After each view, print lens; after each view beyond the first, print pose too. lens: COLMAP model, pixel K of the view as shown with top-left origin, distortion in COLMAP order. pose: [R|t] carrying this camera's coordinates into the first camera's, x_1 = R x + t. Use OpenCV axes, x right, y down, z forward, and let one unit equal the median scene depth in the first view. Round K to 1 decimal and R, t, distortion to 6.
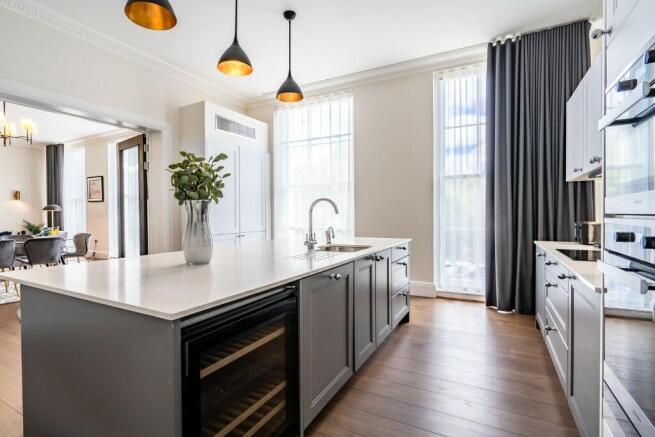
lens RADIAL K [[344.5, 0, 328.3], [0, 344.5, 219.8], [0, 0, 1]] dist [-0.003050, -0.000171]
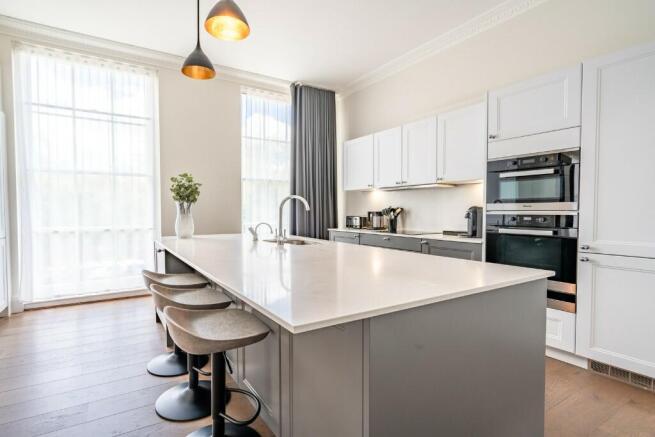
lens RADIAL K [[317.4, 0, 331.5], [0, 317.4, 215.1], [0, 0, 1]] dist [-0.004078, -0.000857]
pose [[0.466623, -0.012228, 0.884372, -0.545212], [0.018312, 0.999824, 0.004163, -0.004188], [-0.884267, 0.014252, 0.466765, 0.298195]]
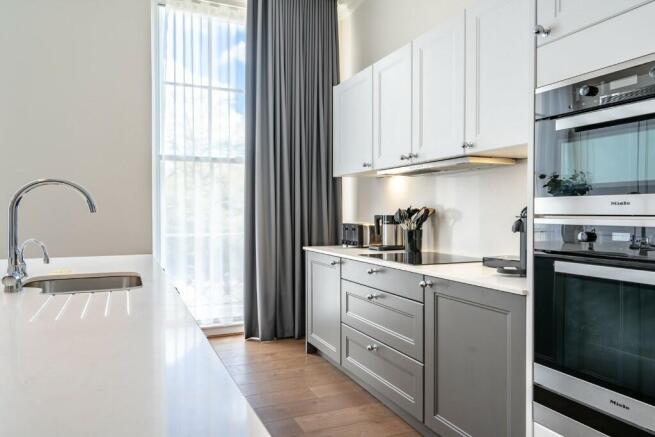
lens RADIAL K [[498.4, 0, 330.1], [0, 498.4, 213.8], [0, 0, 1]] dist [0.044162, 0.002256]
pose [[0.620648, 0.002544, 0.784085, -0.263715], [0.009019, 0.999905, -0.010383, -0.002875], [-0.784037, 0.013516, 0.620567, 0.194622]]
